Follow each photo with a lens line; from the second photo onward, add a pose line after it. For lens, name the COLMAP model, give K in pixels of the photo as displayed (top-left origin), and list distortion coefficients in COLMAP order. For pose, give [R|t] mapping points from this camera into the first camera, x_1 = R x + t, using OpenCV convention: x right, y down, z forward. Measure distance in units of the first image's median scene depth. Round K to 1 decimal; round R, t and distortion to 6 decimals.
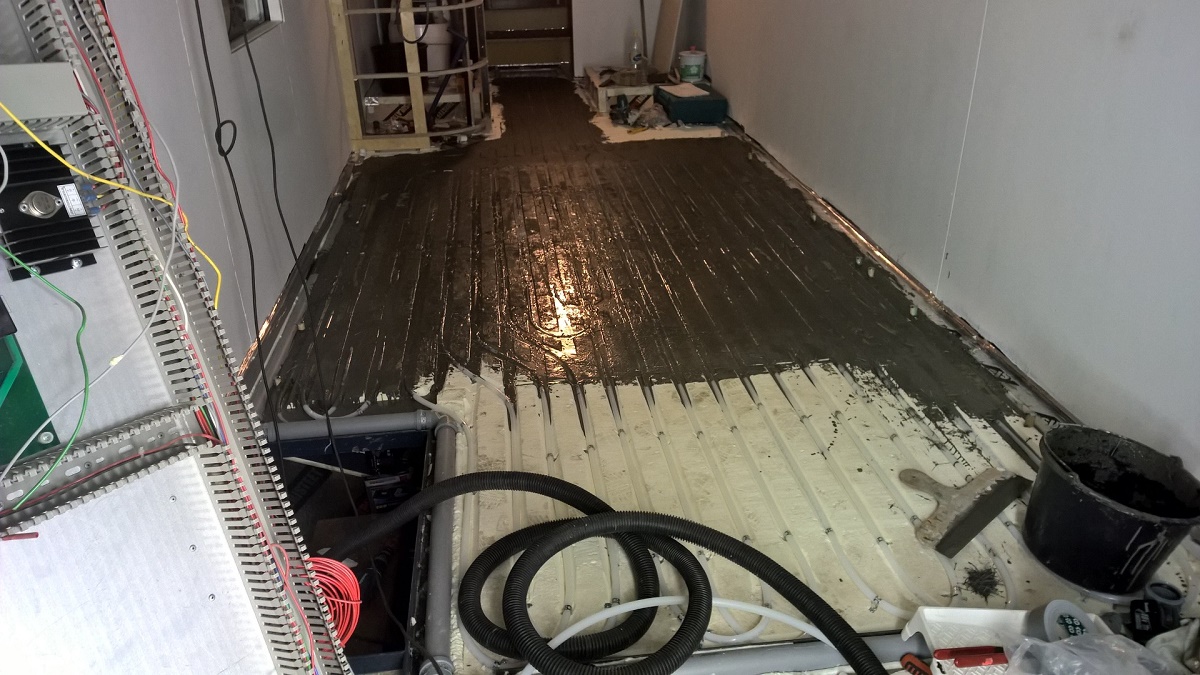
lens RADIAL K [[931.2, 0, 602.5], [0, 931.2, 359.0], [0, 0, 1]] dist [0.071038, -0.067103]
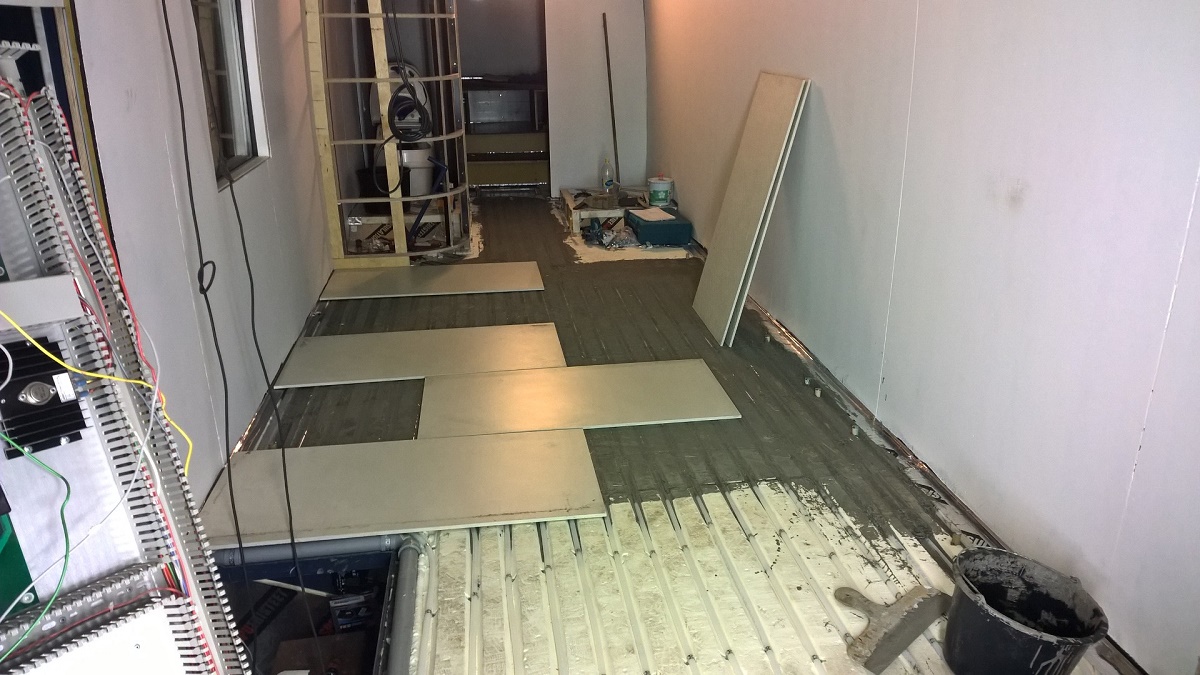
lens RADIAL K [[924.2, 0, 629.6], [0, 924.2, 350.9], [0, 0, 1]] dist [0.079242, -0.072247]
pose [[0.998917, 0.002349, 0.046471, 0.031111], [0.002941, 0.993540, -0.113446, -0.029620], [-0.046437, 0.113460, 0.992457, -0.072554]]
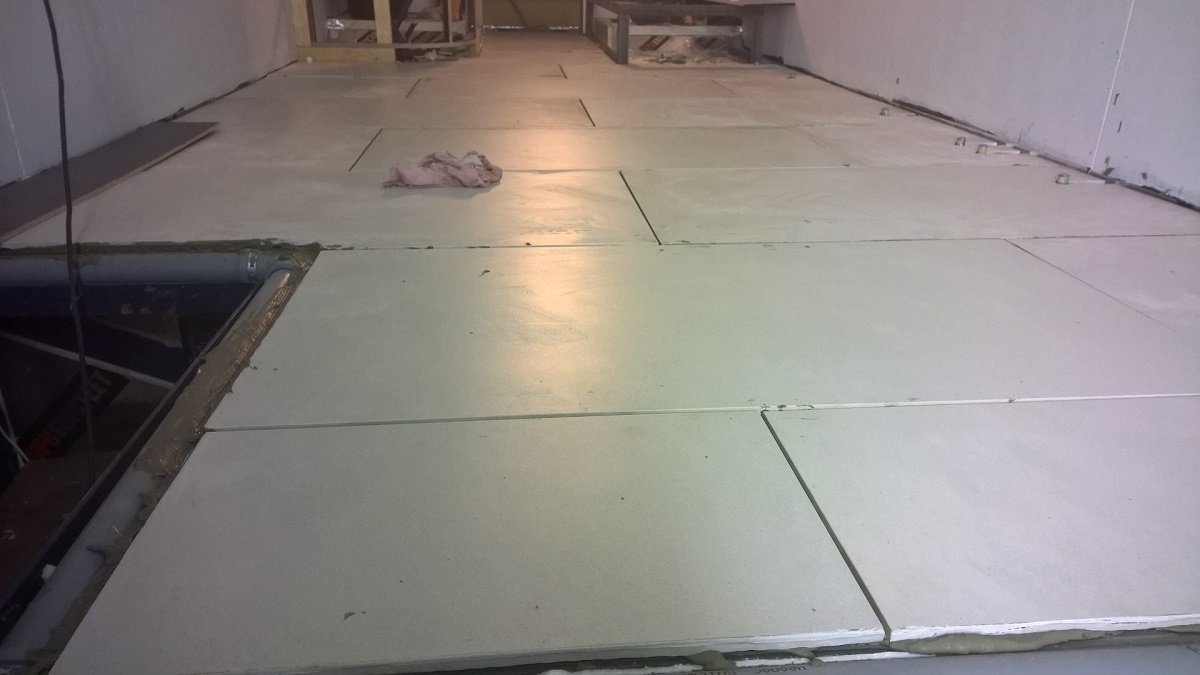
lens RADIAL K [[924.2, 0, 629.6], [0, 924.2, 350.9], [0, 0, 1]] dist [0.079242, -0.072247]
pose [[0.999021, 0.041243, 0.015986, 0.035341], [-0.039973, 0.996535, -0.072941, 0.165363], [-0.018939, 0.072231, 0.997208, 0.469761]]
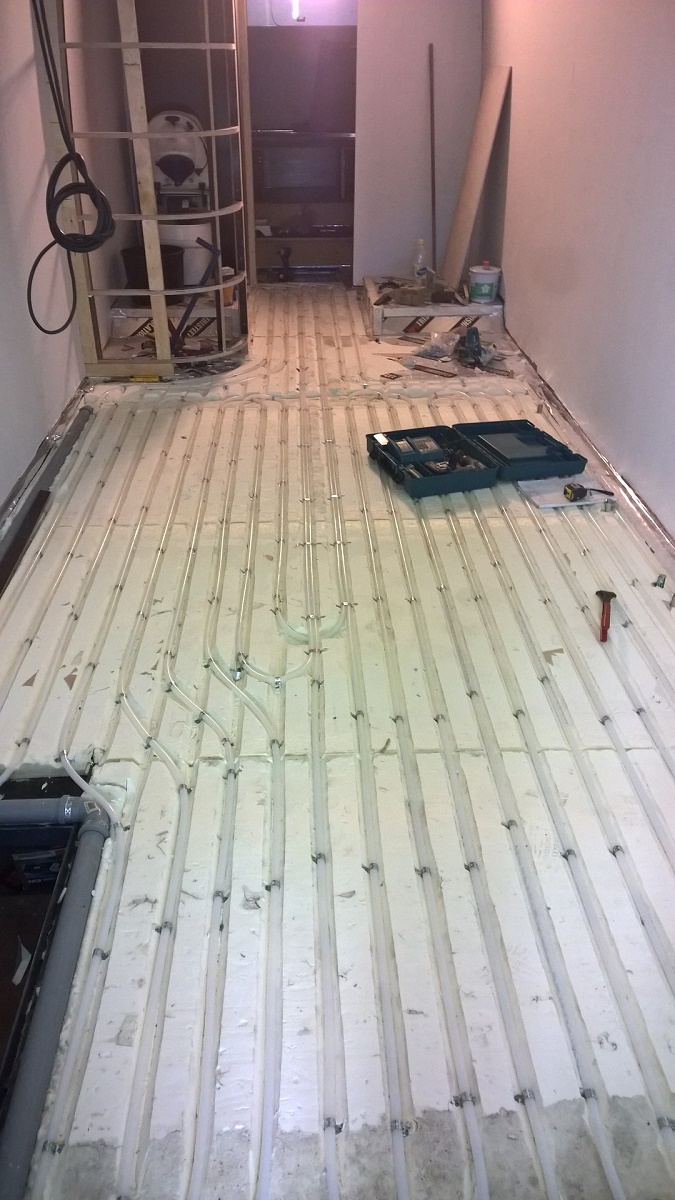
lens RADIAL K [[924.2, 0, 328.7], [0, 924.2, 597.8], [0, 0, 1]] dist [0.079242, -0.072247]
pose [[0.996156, 0.058393, -0.065292, 0.067435], [-0.053997, 0.996279, 0.067173, -0.190351], [0.068971, -0.063389, 0.995603, 0.287116]]
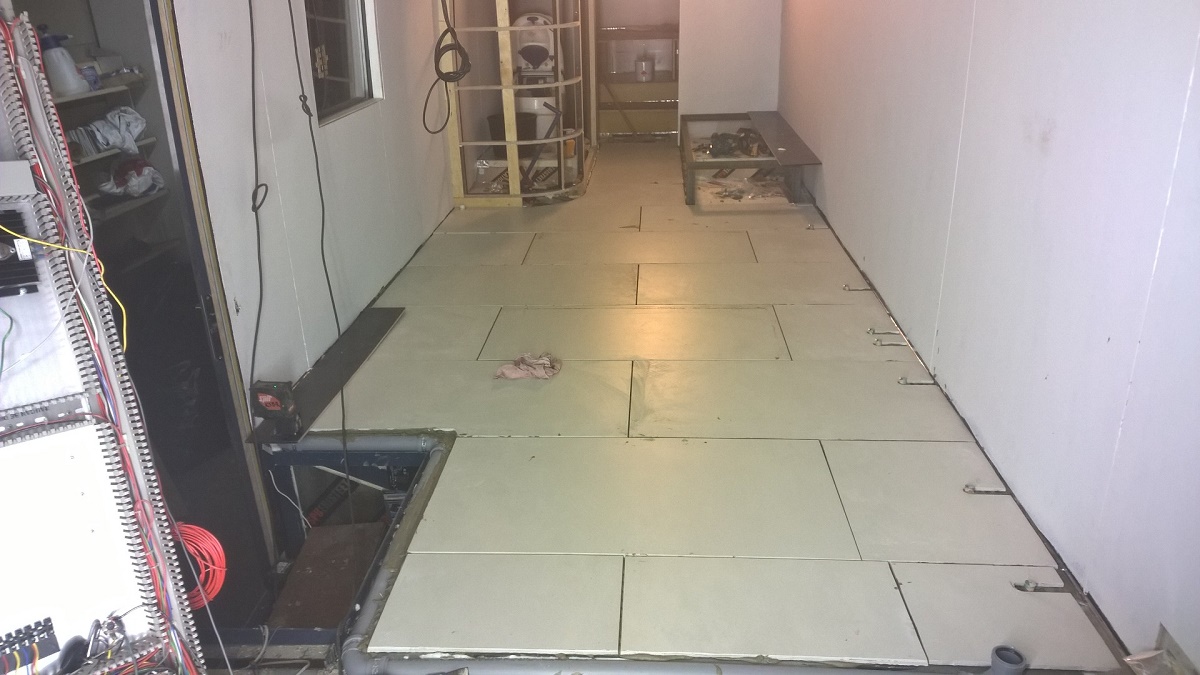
lens RADIAL K [[929.9, 0, 600.0], [0, 929.9, 337.5], [0, 0, 1]] dist [0.046638, -0.004165]
pose [[0.983773, 0.064775, -0.167316, 0.226254], [-0.078129, 0.994156, -0.074496, 0.004363], [0.161513, 0.086360, 0.983085, -0.118553]]
